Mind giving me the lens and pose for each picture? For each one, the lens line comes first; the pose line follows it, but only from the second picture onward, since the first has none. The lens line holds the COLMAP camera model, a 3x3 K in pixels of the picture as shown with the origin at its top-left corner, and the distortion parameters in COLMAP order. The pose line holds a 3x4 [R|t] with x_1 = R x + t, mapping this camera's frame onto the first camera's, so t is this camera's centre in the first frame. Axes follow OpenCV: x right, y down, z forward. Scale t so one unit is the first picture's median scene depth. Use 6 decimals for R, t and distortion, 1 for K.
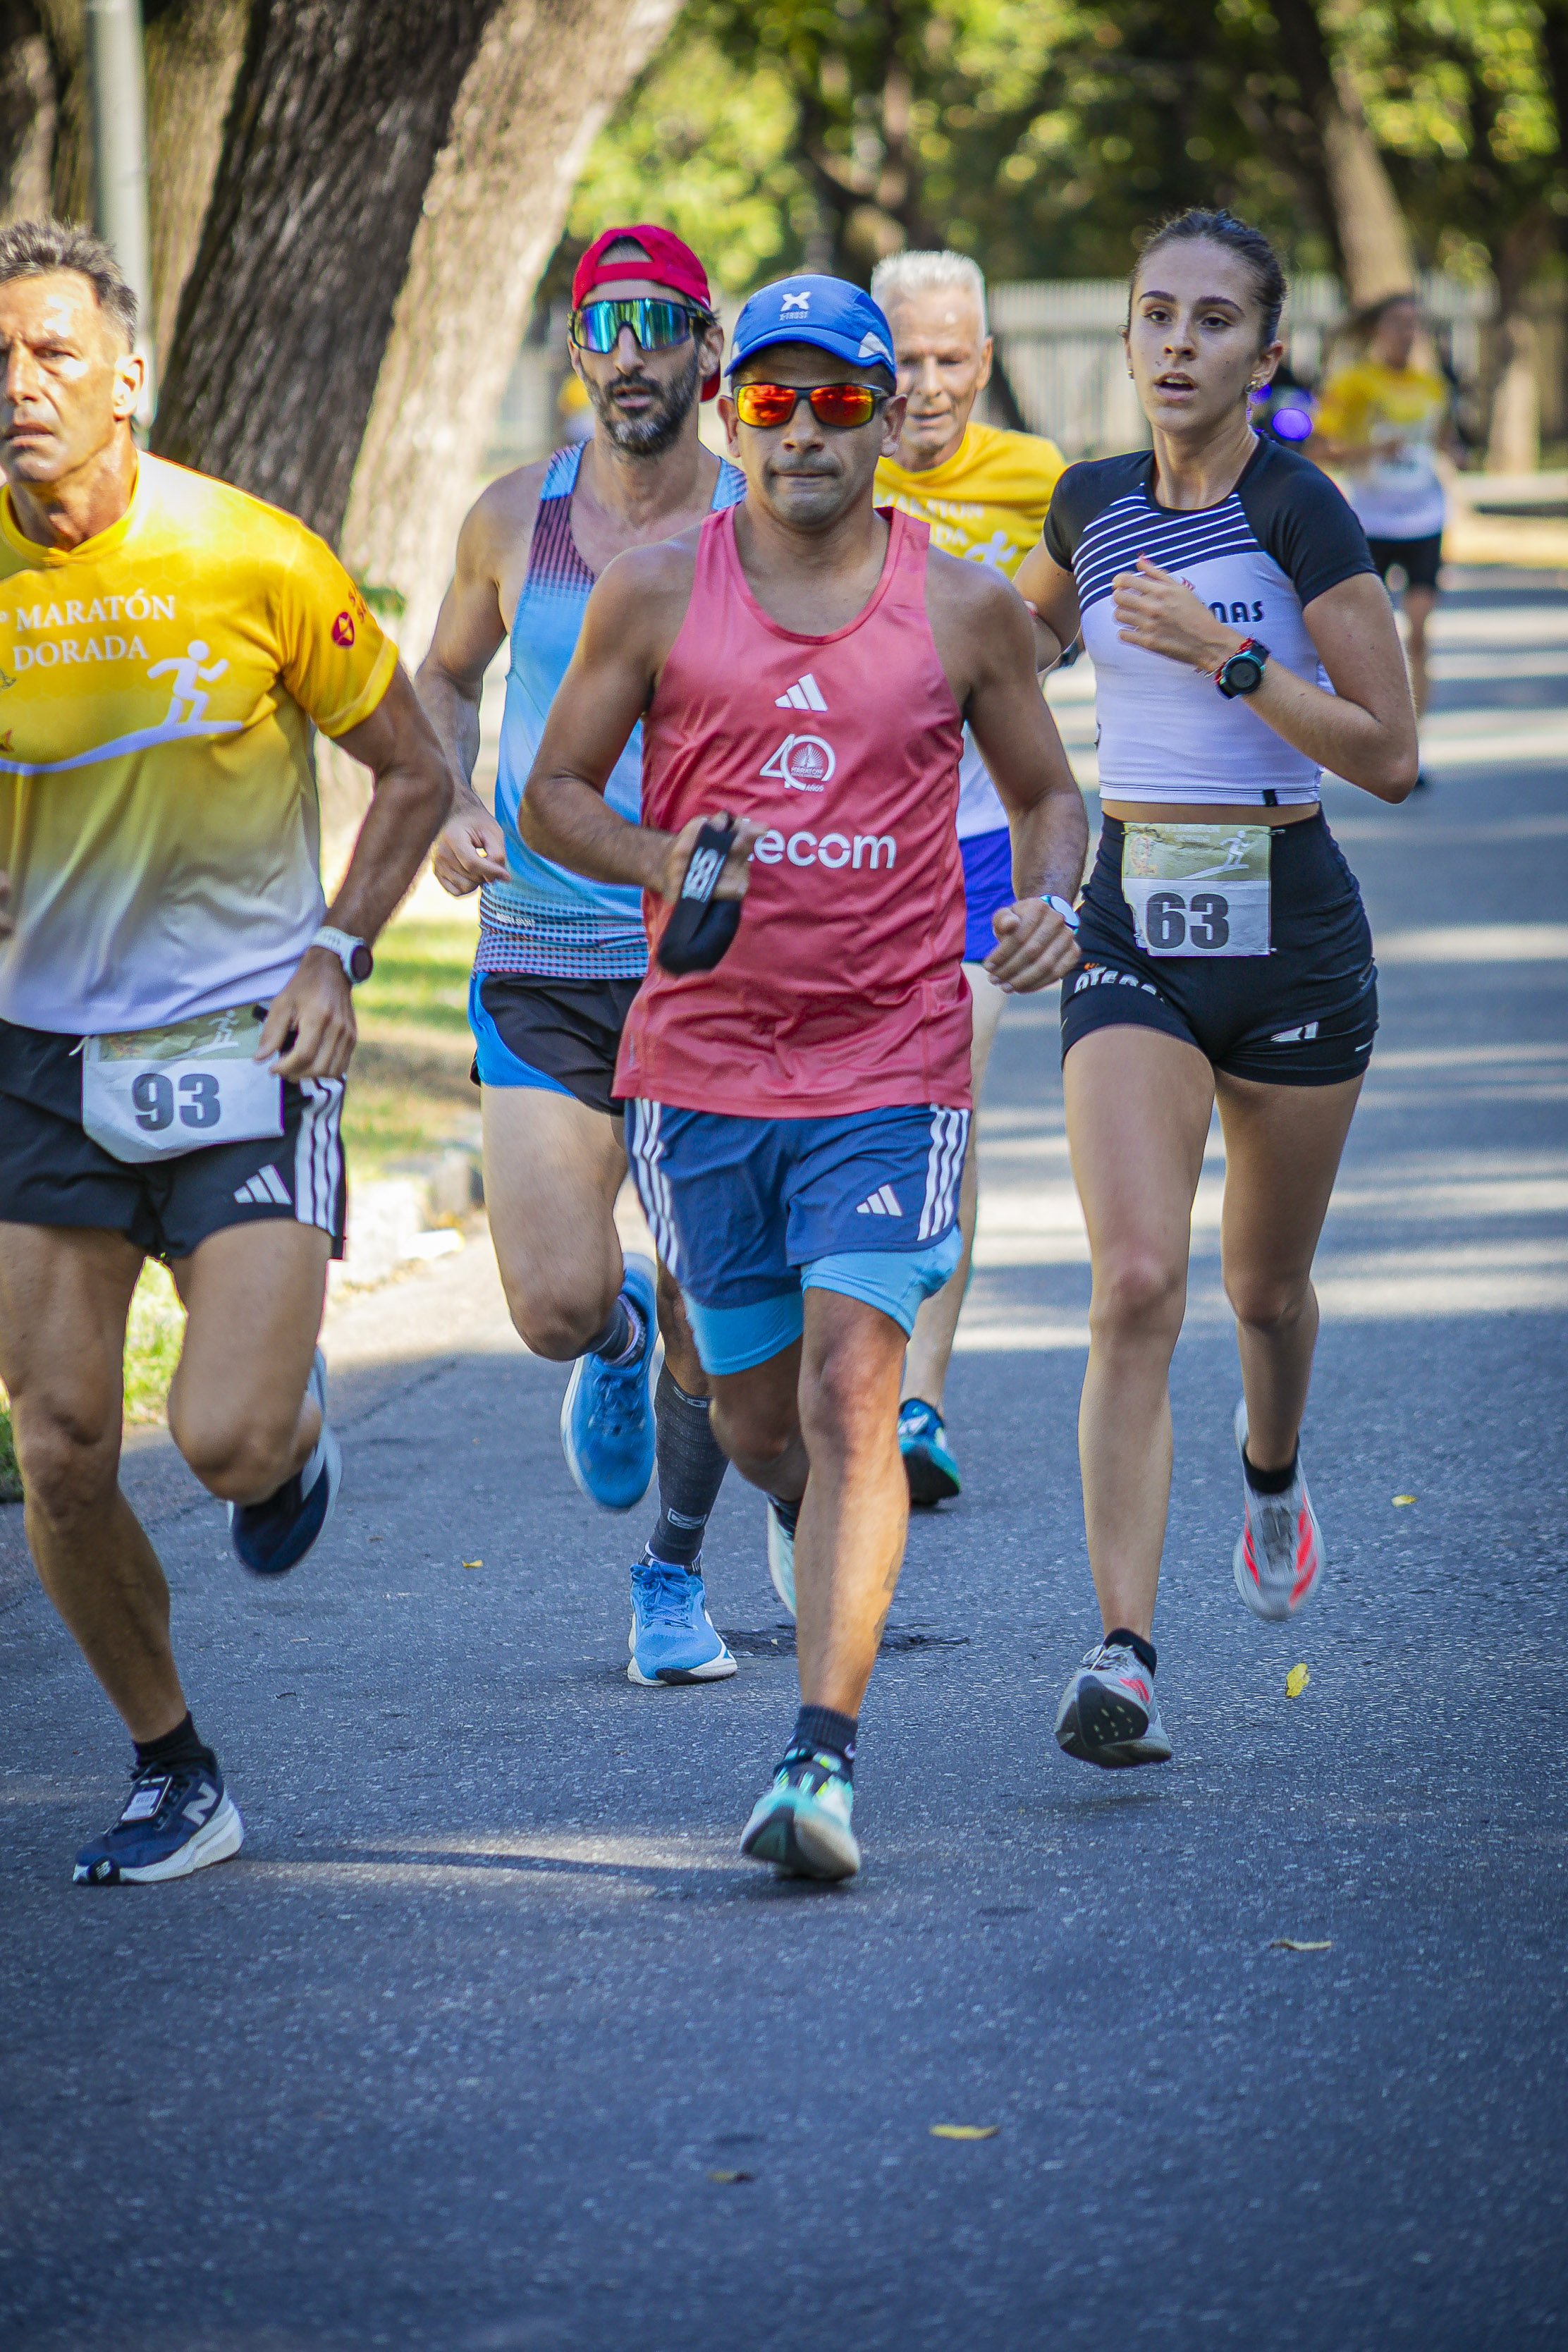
lens RADIAL K [[12869.2, 0, 784.0], [0, 12869.2, 1176.0], [0, 0, 1]] dist [2.098167, 25.920496]
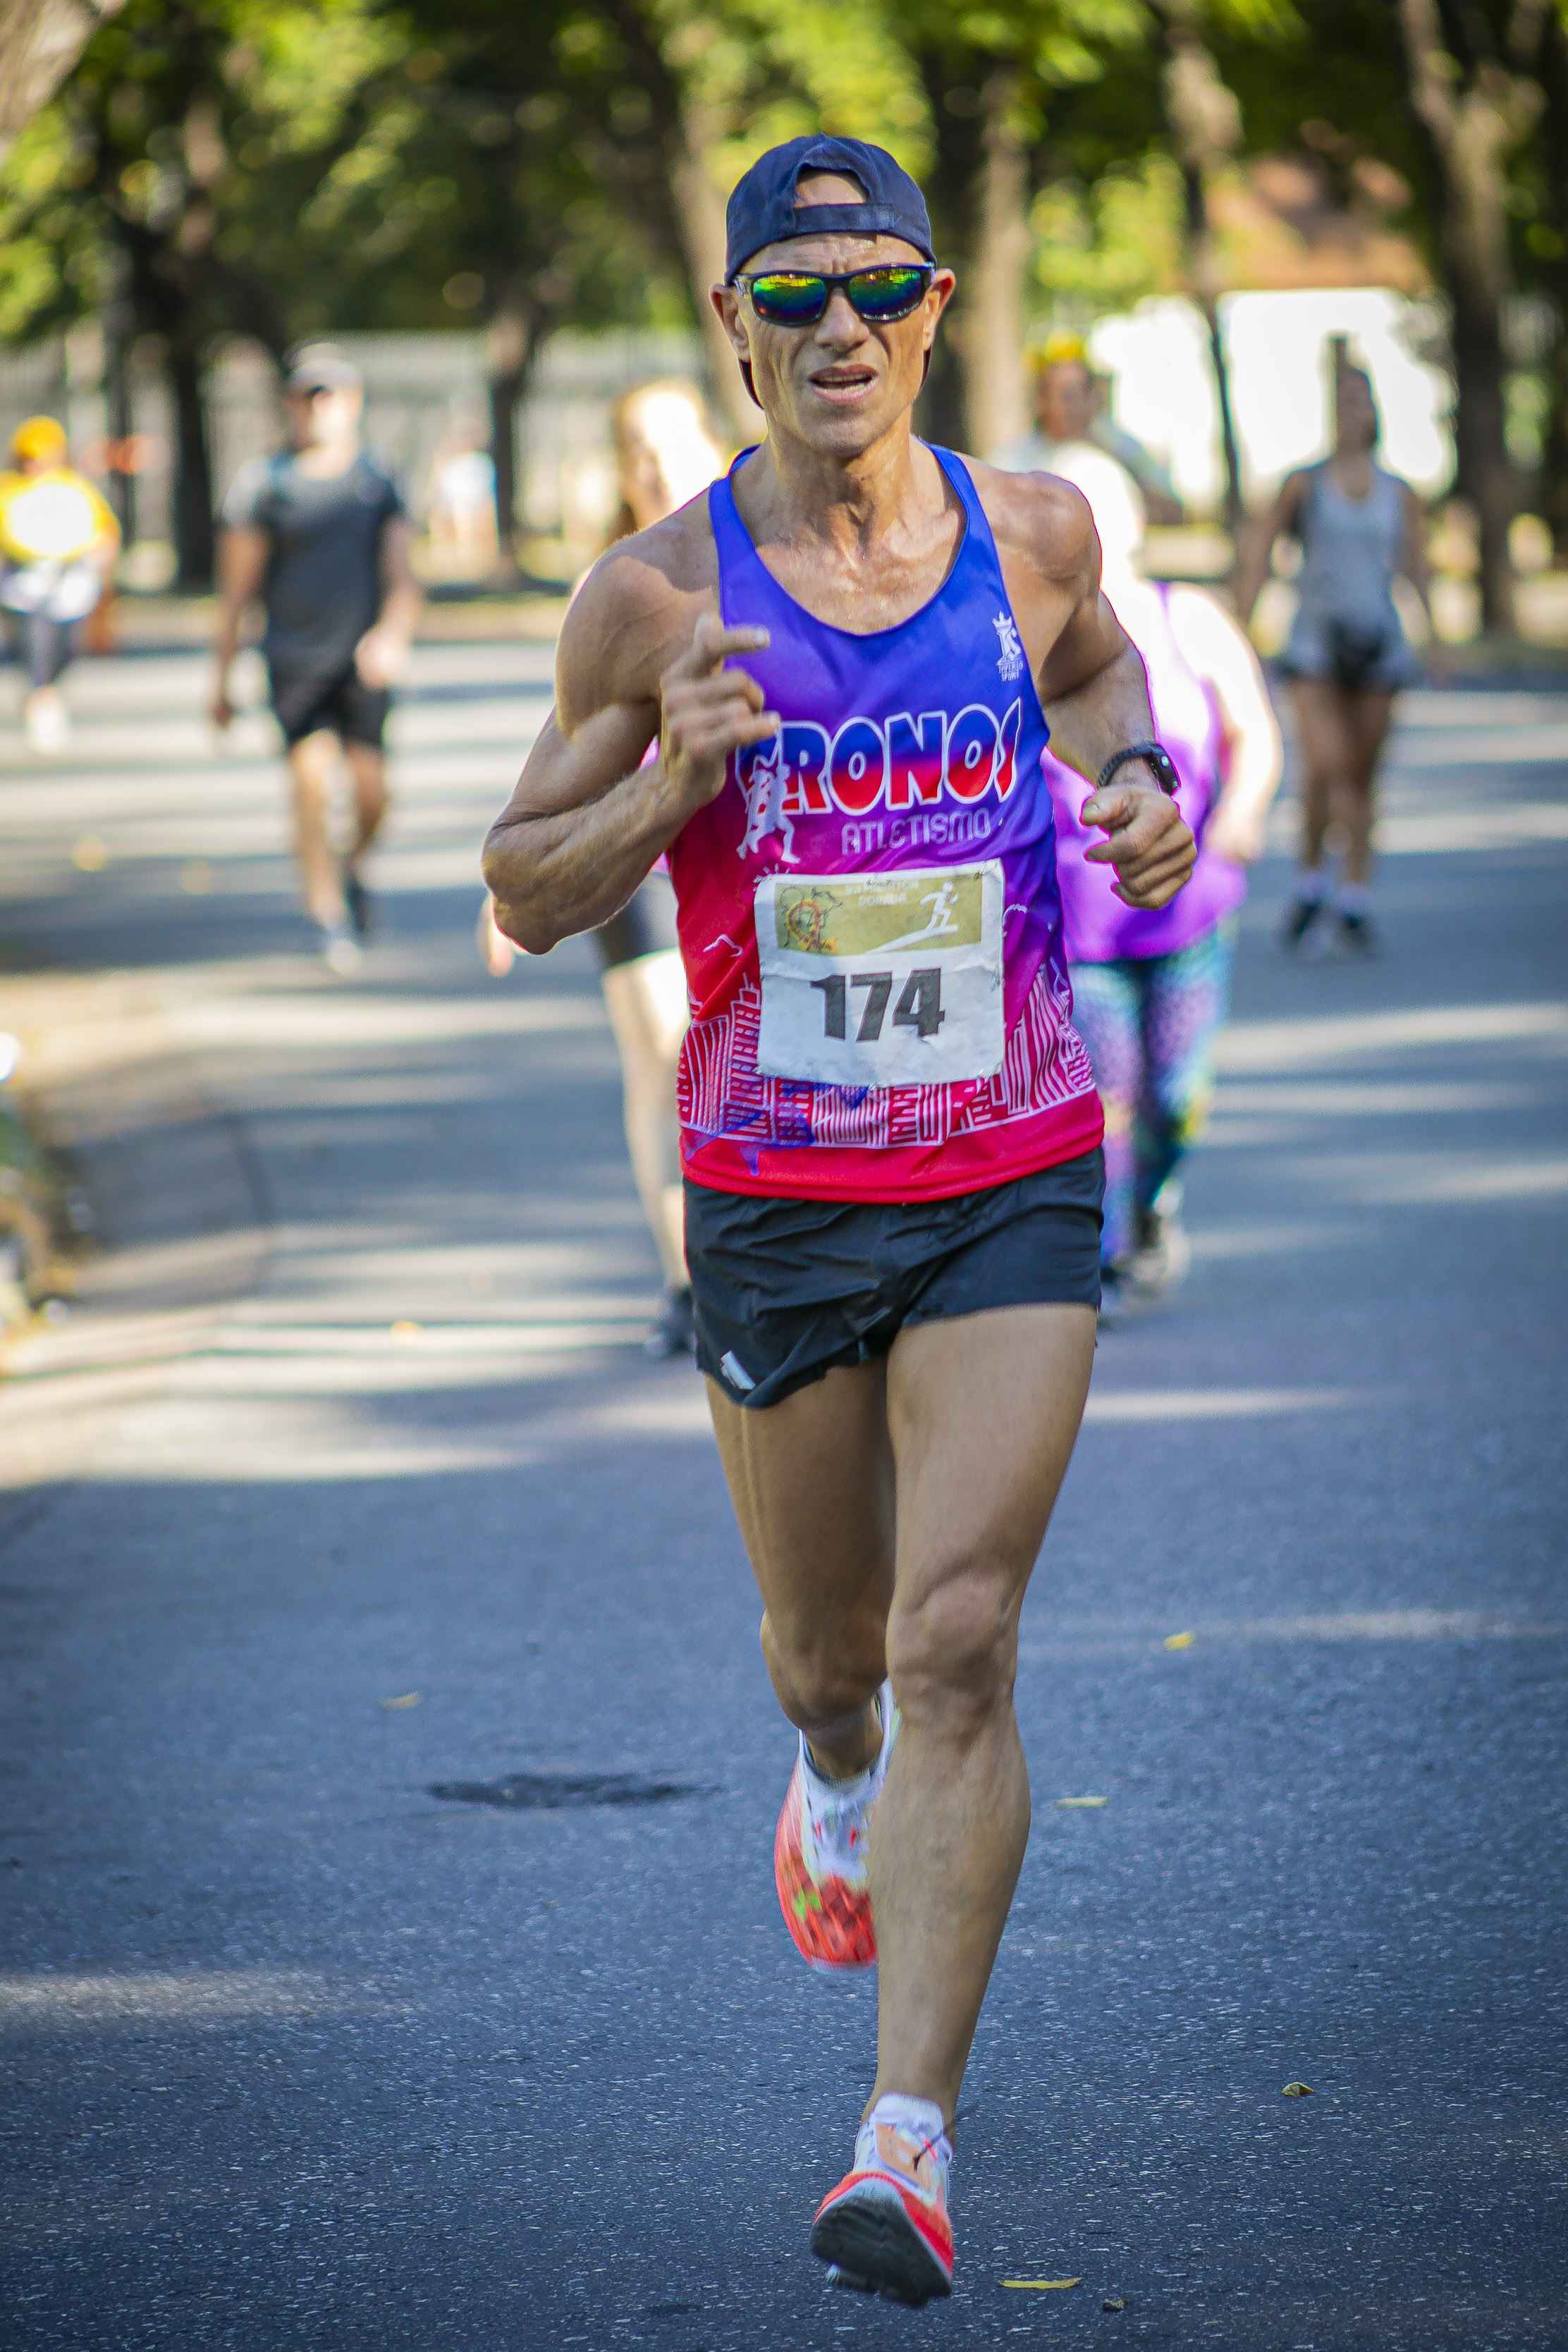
lens RADIAL K [[14203.3, 0, 784.0], [0, 14203.3, 1176.0], [0, 0, 1]] dist [2.793233, 22.869913]
pose [[0.998234, -0.011768, 0.058225, -0.047855], [0.012358, 0.999876, -0.009784, 0.002181], [-0.058103, 0.010486, 0.998256, -0.036978]]
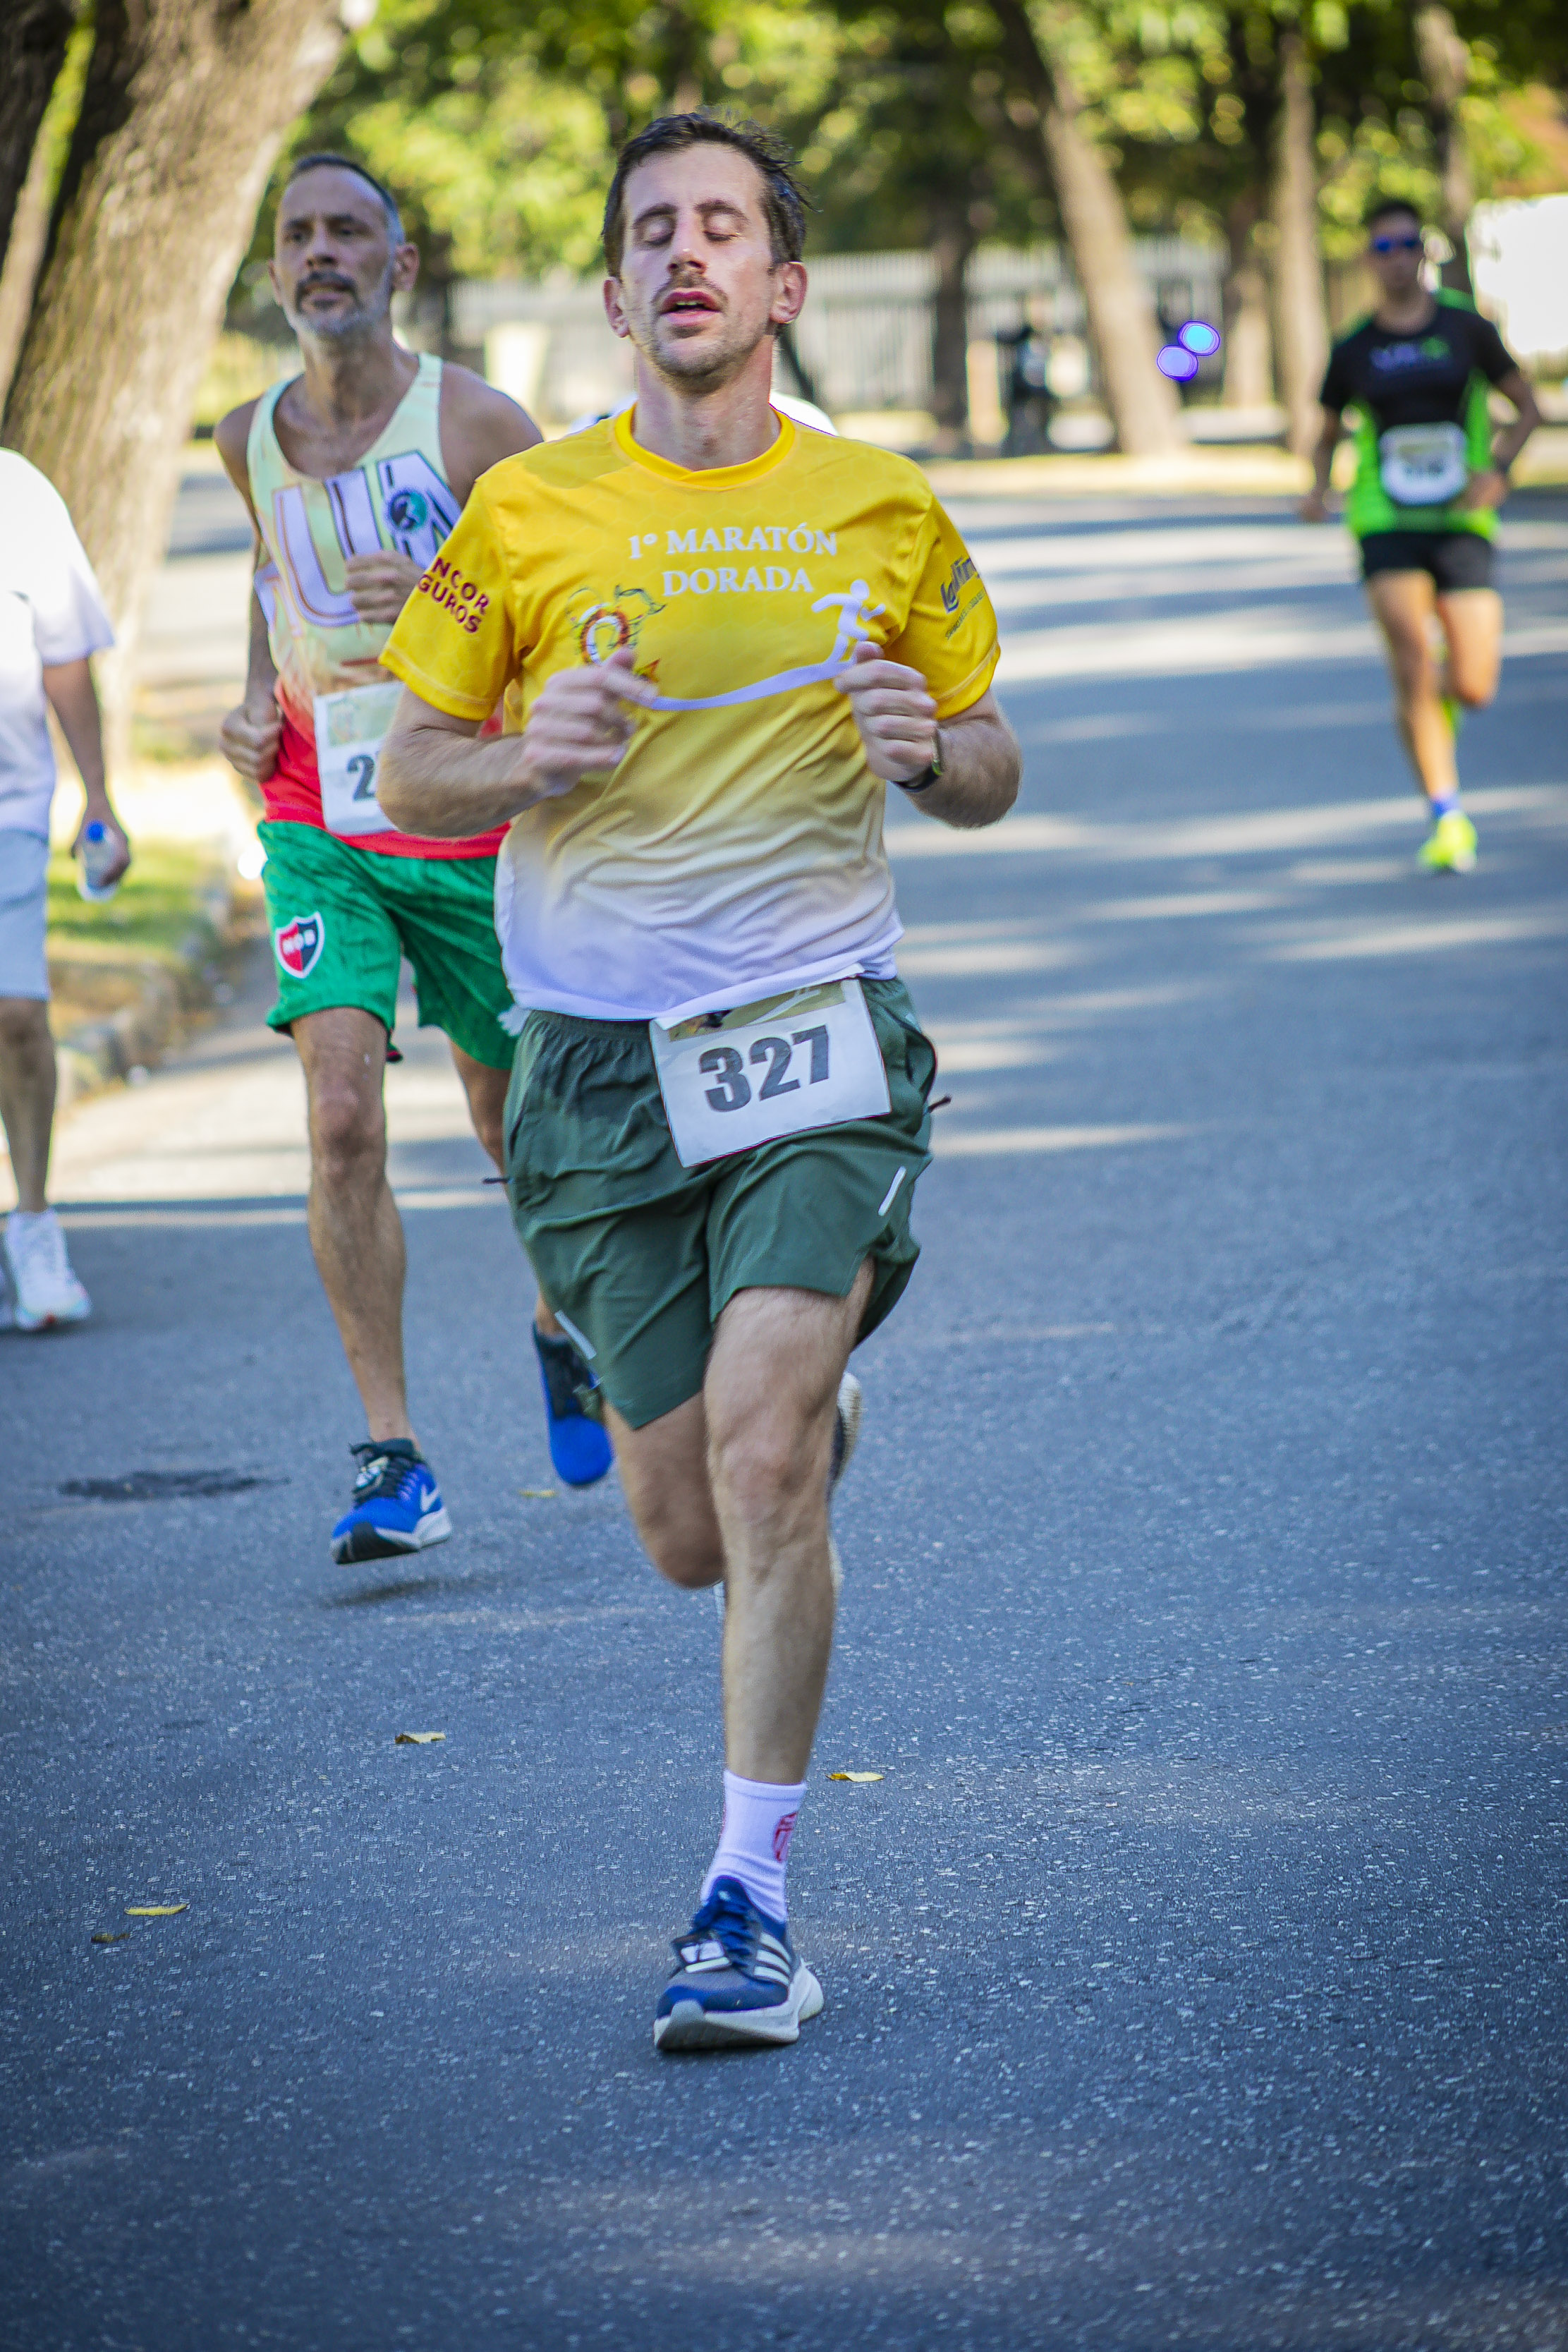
lens RADIAL K [[11081.9, 0, 784.0], [0, 11081.9, 1176.0], [0, 0, 1]] dist [1.459171, 12.751986]
pose [[0.999294, -0.037505, -0.002325, 0.072863], [0.037534, 0.999197, 0.014029, -0.004501], [0.001797, -0.014106, 0.999899, -0.003391]]
